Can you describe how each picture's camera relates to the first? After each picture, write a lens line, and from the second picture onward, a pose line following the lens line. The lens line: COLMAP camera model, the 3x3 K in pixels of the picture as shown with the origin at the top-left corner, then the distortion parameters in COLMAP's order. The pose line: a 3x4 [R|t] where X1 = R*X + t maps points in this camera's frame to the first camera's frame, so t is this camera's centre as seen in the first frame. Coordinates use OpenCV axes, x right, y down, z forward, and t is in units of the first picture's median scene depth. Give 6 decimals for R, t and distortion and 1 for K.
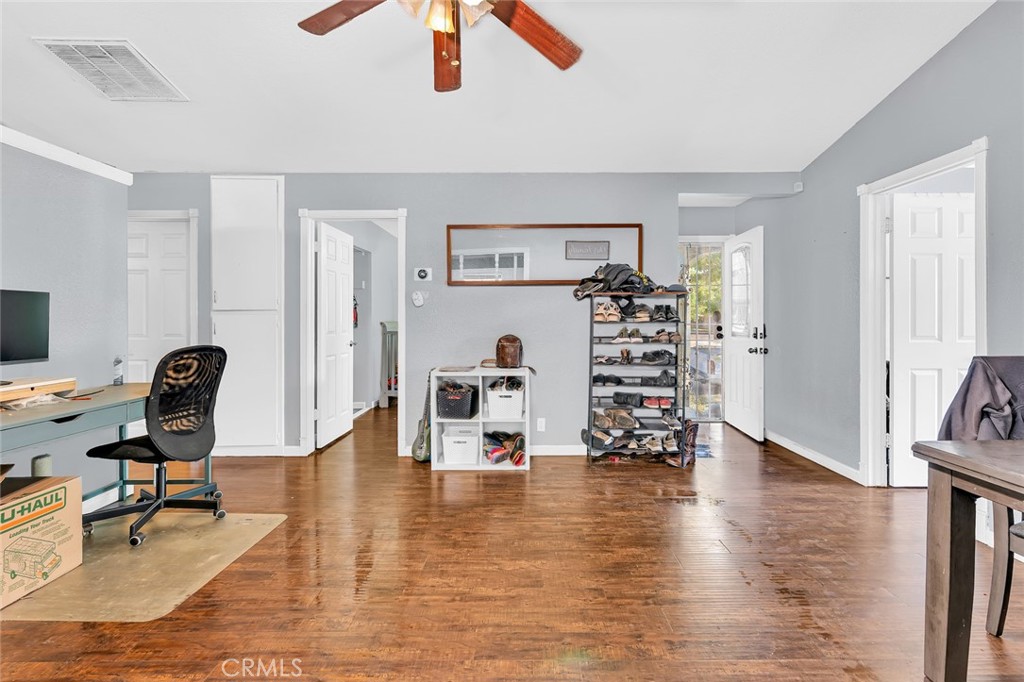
lens RADIAL K [[469.6, 0, 521.8], [0, 469.6, 323.5], [0, 0, 1]] dist [-0.004570, 0.000522]
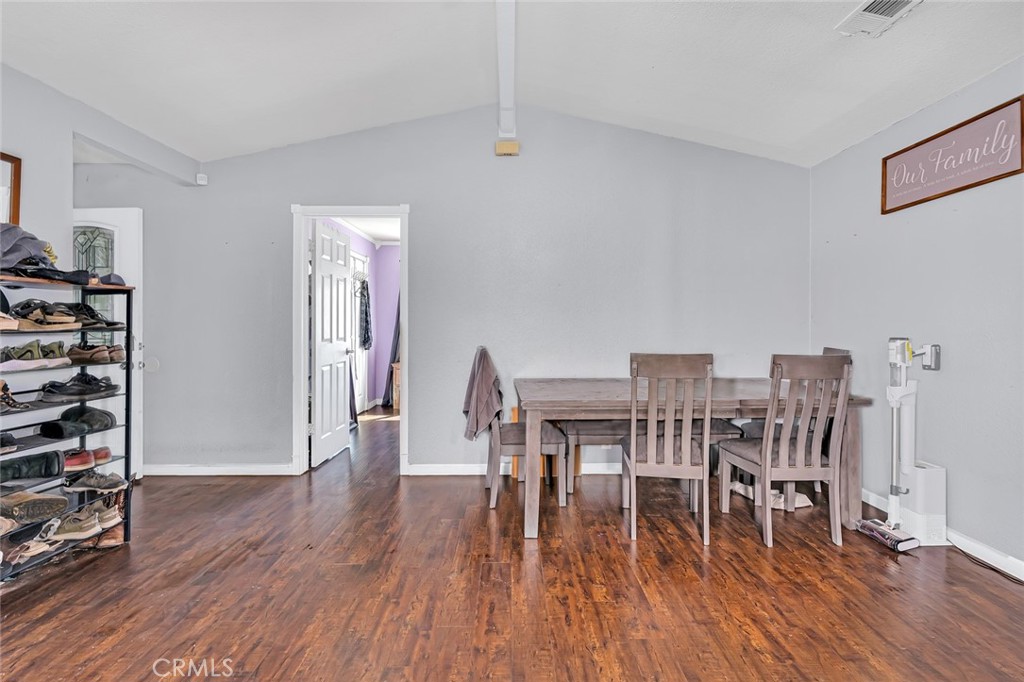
lens RADIAL K [[469.6, 0, 517.6], [0, 469.6, 326.7], [0, 0, 1]] dist [-0.004570, 0.000522]
pose [[-0.004986, -0.004454, 0.999978, -0.325895], [0.008348, 0.999955, 0.004495, -0.005914], [-0.999953, 0.008371, -0.004948, 0.410157]]
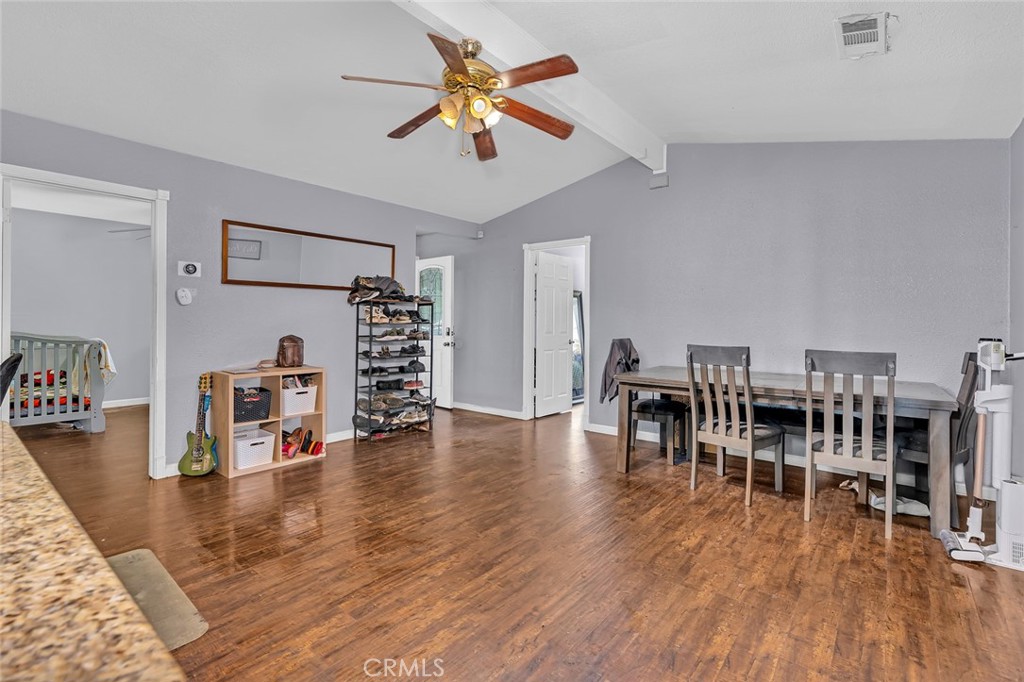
lens RADIAL K [[469.6, 0, 511.1], [0, 469.6, 330.2], [0, 0, 1]] dist [-0.004570, 0.000522]
pose [[0.636383, -0.006781, 0.771344, -0.530229], [-0.001925, 0.999944, 0.010379, 0.001147], [-0.771371, -0.008090, 0.636334, -0.041094]]
